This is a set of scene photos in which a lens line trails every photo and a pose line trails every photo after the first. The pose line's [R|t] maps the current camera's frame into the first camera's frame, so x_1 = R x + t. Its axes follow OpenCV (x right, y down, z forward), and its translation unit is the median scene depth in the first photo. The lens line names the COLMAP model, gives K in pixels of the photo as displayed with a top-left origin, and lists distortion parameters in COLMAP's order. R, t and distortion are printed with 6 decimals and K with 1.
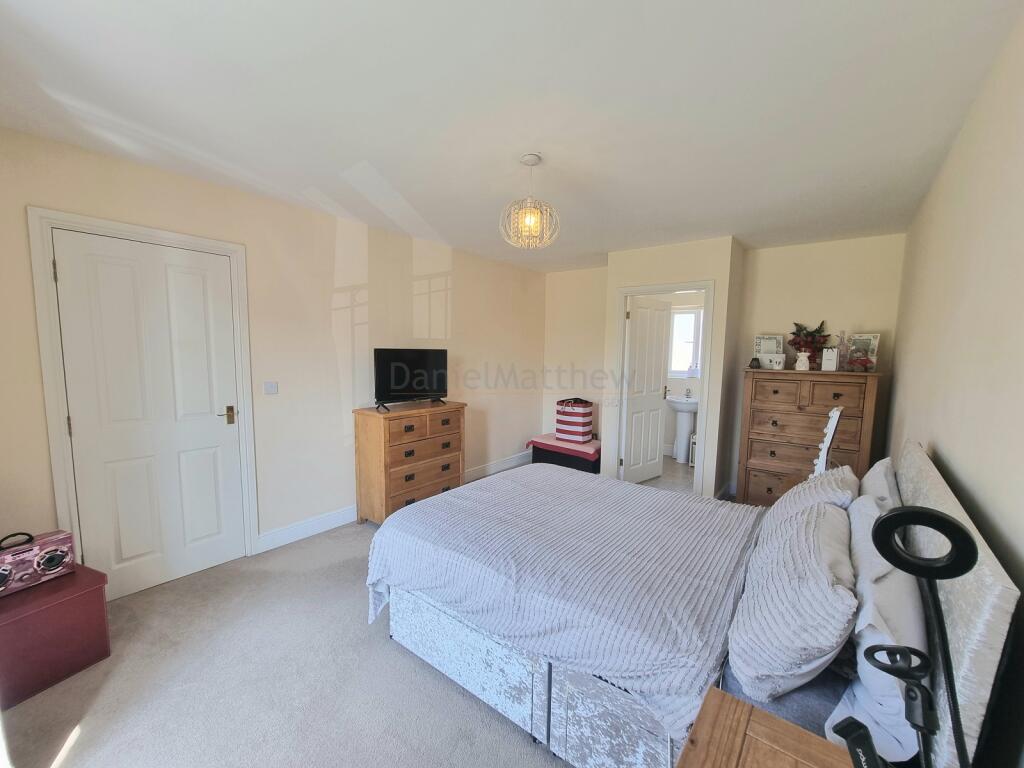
lens RADIAL K [[411.4, 0, 515.9], [0, 411.4, 393.1], [0, 0, 1]] dist [-0.000748, 0.000315]
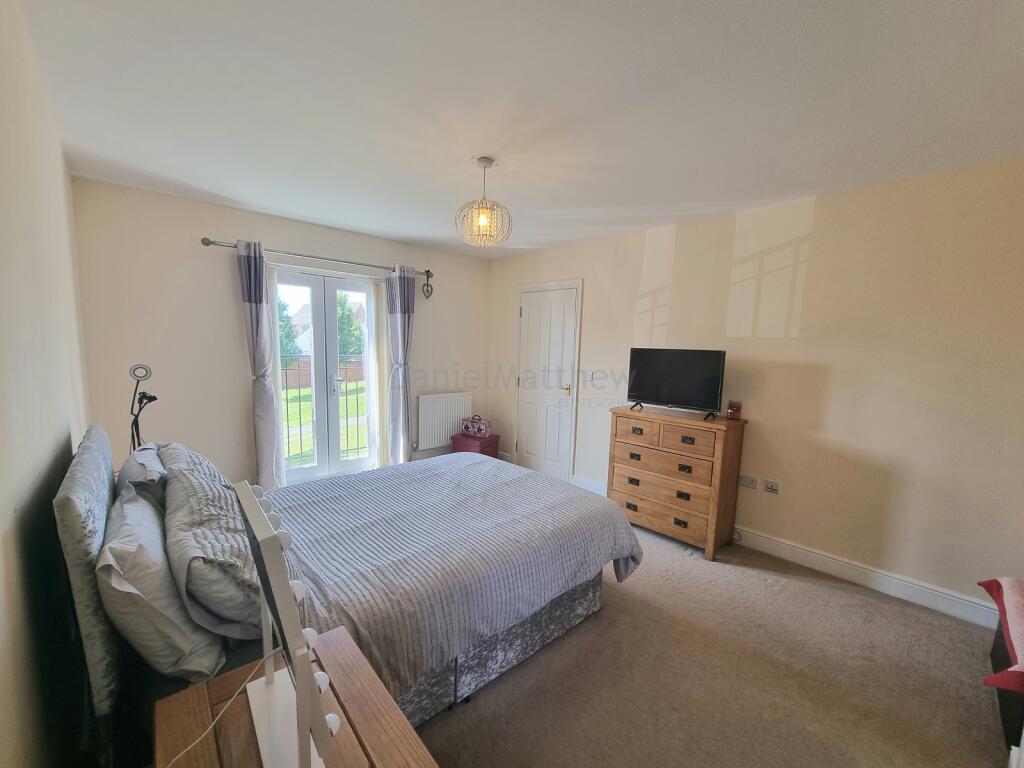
lens RADIAL K [[411.4, 0, 511.7], [0, 411.4, 384.9], [0, 0, 1]] dist [-0.000748, 0.000315]
pose [[-0.141199, 0.083607, -0.986445, 0.719386], [-0.128314, 0.986477, 0.101976, -0.080417], [0.981631, 0.140973, -0.128561, 0.814220]]
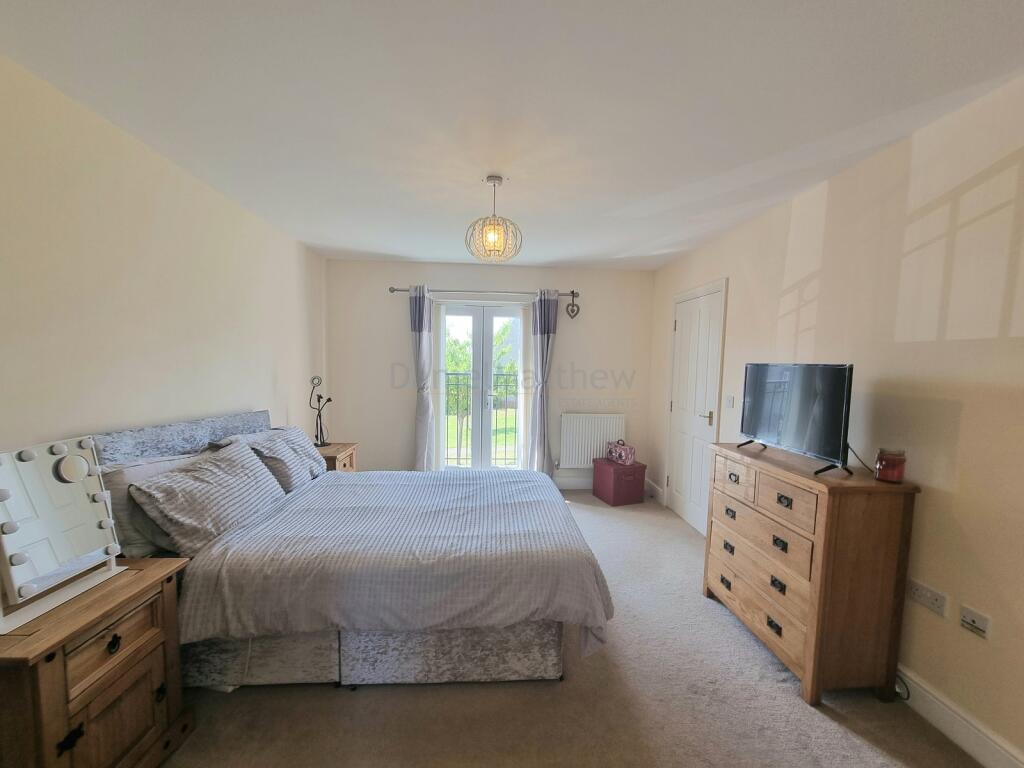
lens RADIAL K [[411.4, 0, 527.5], [0, 411.4, 388.0], [0, 0, 1]] dist [-0.000748, 0.000315]
pose [[-0.718344, 0.020476, -0.695386, 0.467697], [-0.095561, 0.987188, 0.127784, -0.118140], [0.689093, 0.158244, -0.707184, 1.220052]]
